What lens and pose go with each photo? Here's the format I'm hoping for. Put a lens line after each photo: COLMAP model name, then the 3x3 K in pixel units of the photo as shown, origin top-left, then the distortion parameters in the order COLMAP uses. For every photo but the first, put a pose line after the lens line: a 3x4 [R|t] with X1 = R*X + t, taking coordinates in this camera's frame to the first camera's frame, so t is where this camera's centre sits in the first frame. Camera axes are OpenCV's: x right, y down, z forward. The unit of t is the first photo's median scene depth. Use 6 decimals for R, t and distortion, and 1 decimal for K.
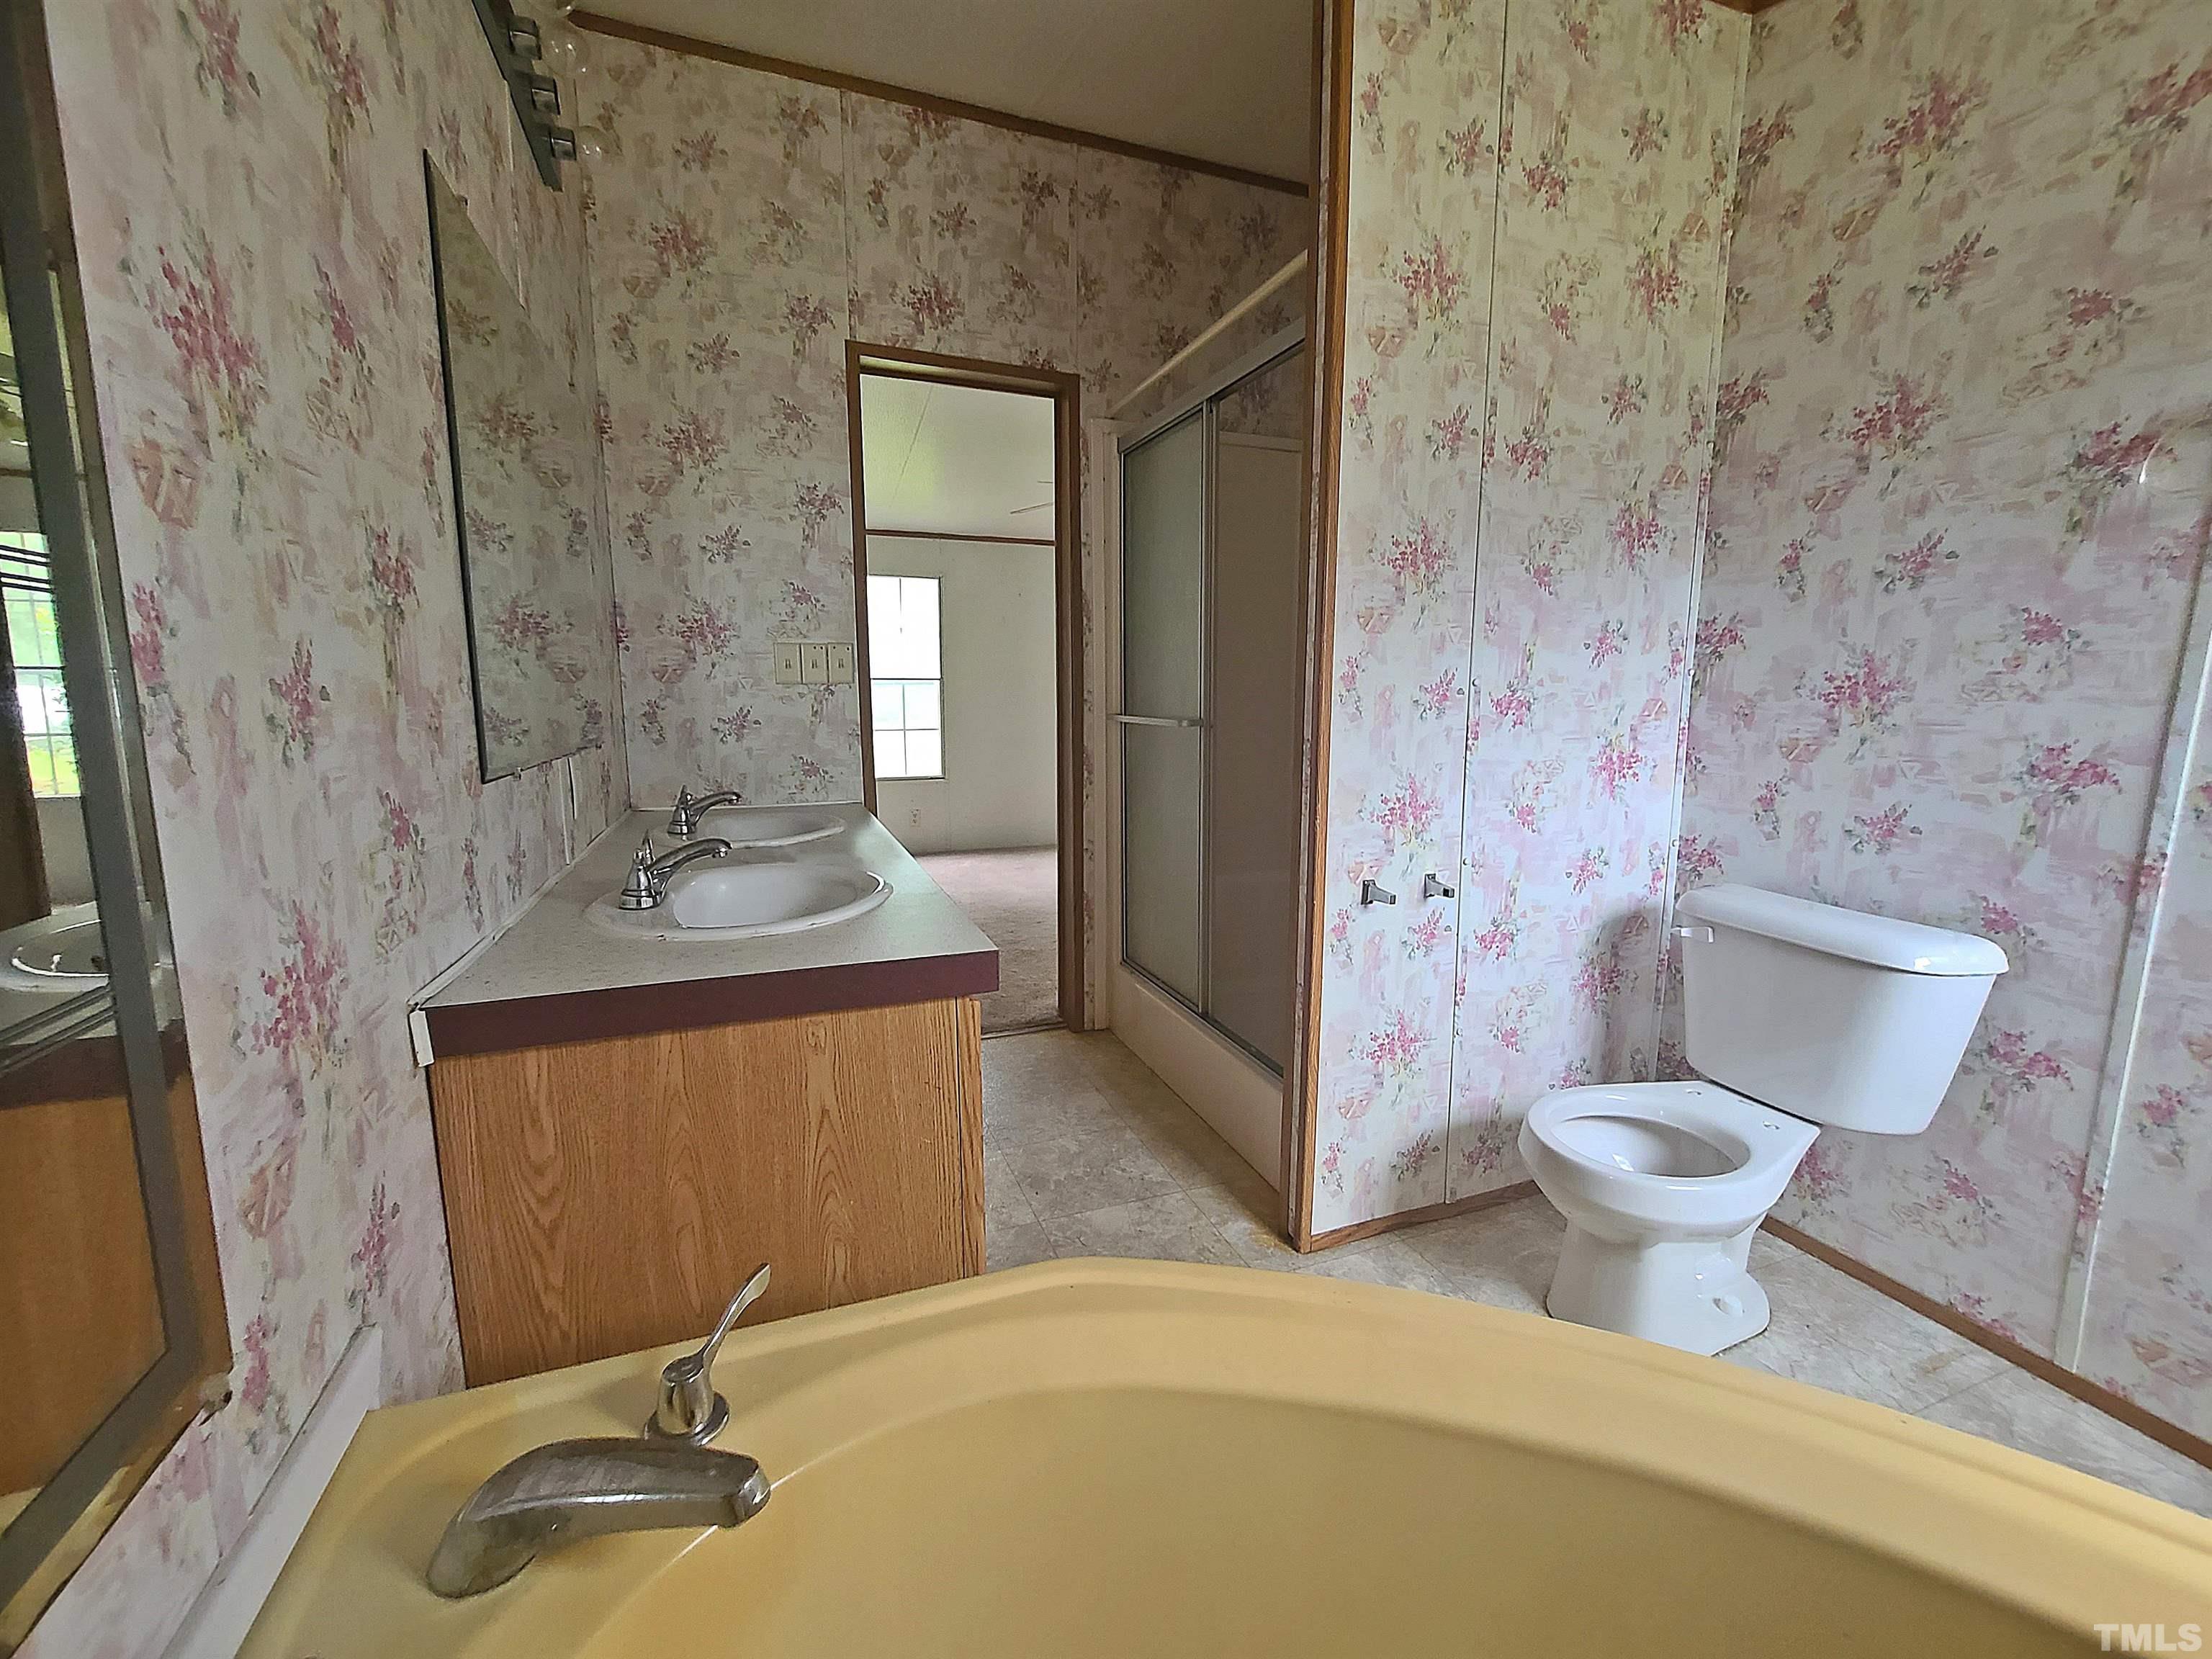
lens RADIAL K [[909.4, 0, 1106.8], [0, 909.4, 828.6], [0, 0, 1]] dist [-0.006479, 0.000527]
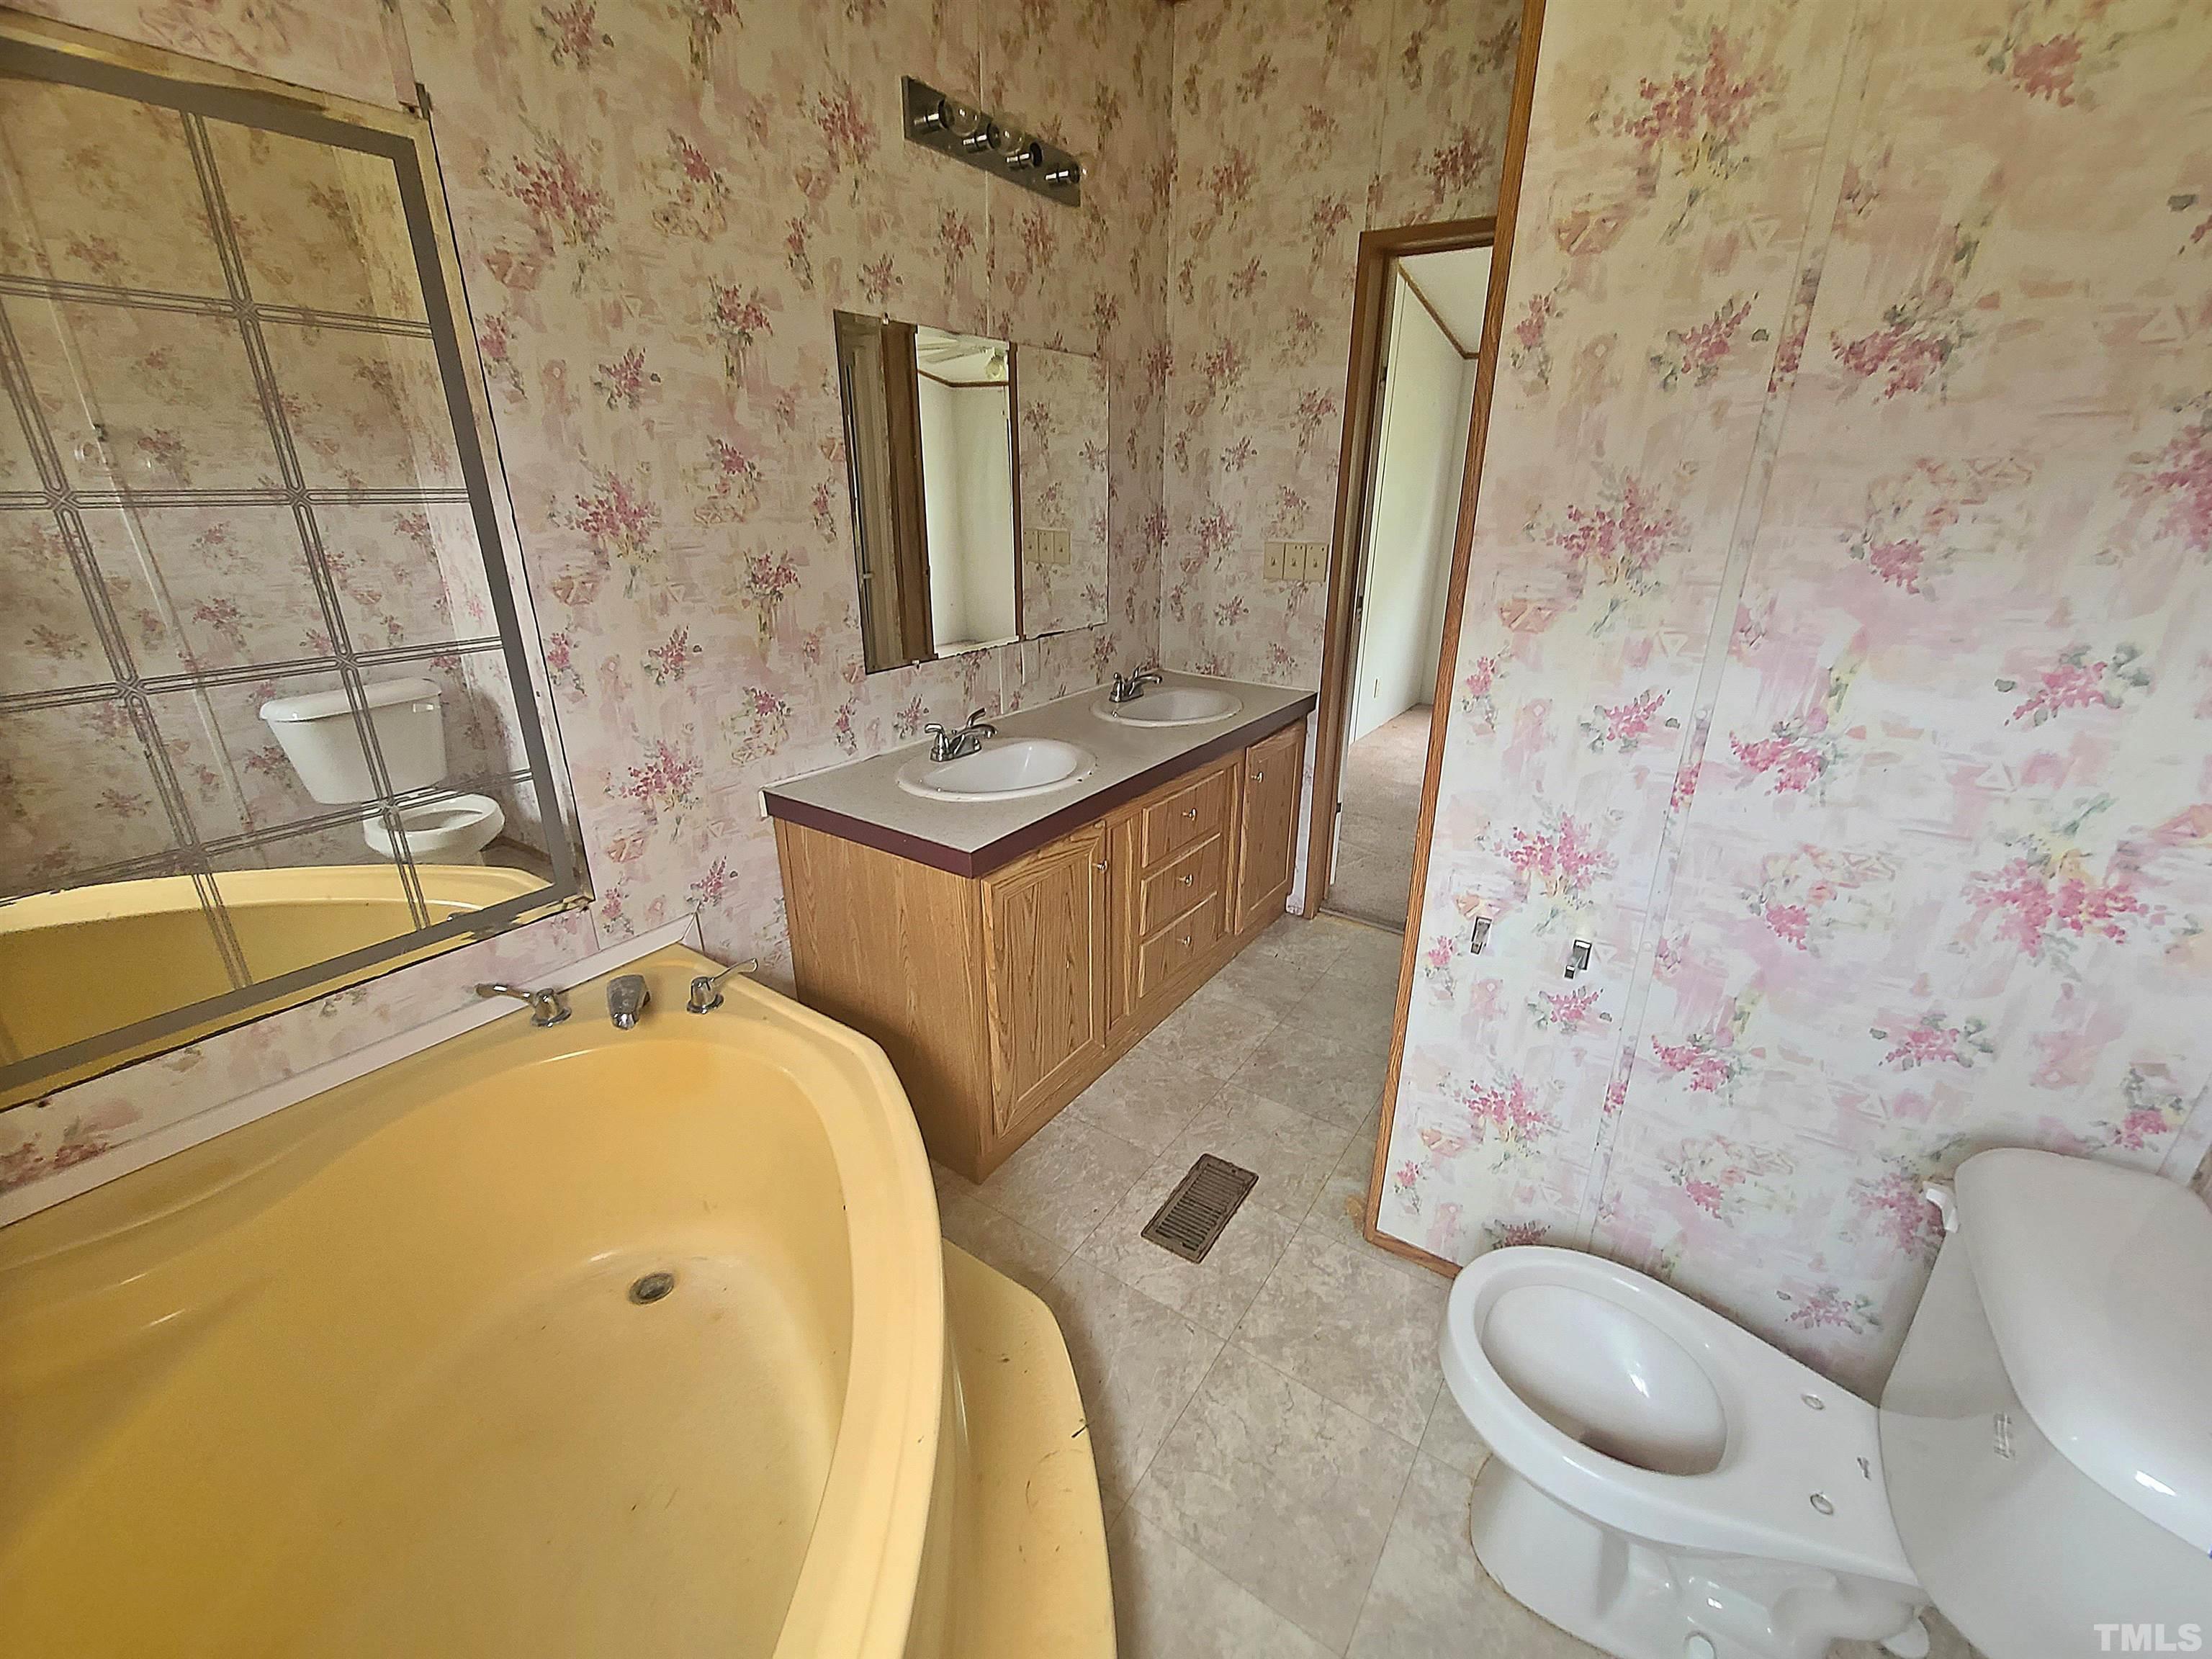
lens RADIAL K [[909.4, 0, 1113.4], [0, 909.4, 826.5], [0, 0, 1]] dist [-0.006479, 0.000527]
pose [[0.567963, 0.296791, -0.767681, 0.670271], [-0.126813, 0.953140, 0.274669, -0.201165], [0.813226, -0.058650, 0.578985, 0.211038]]
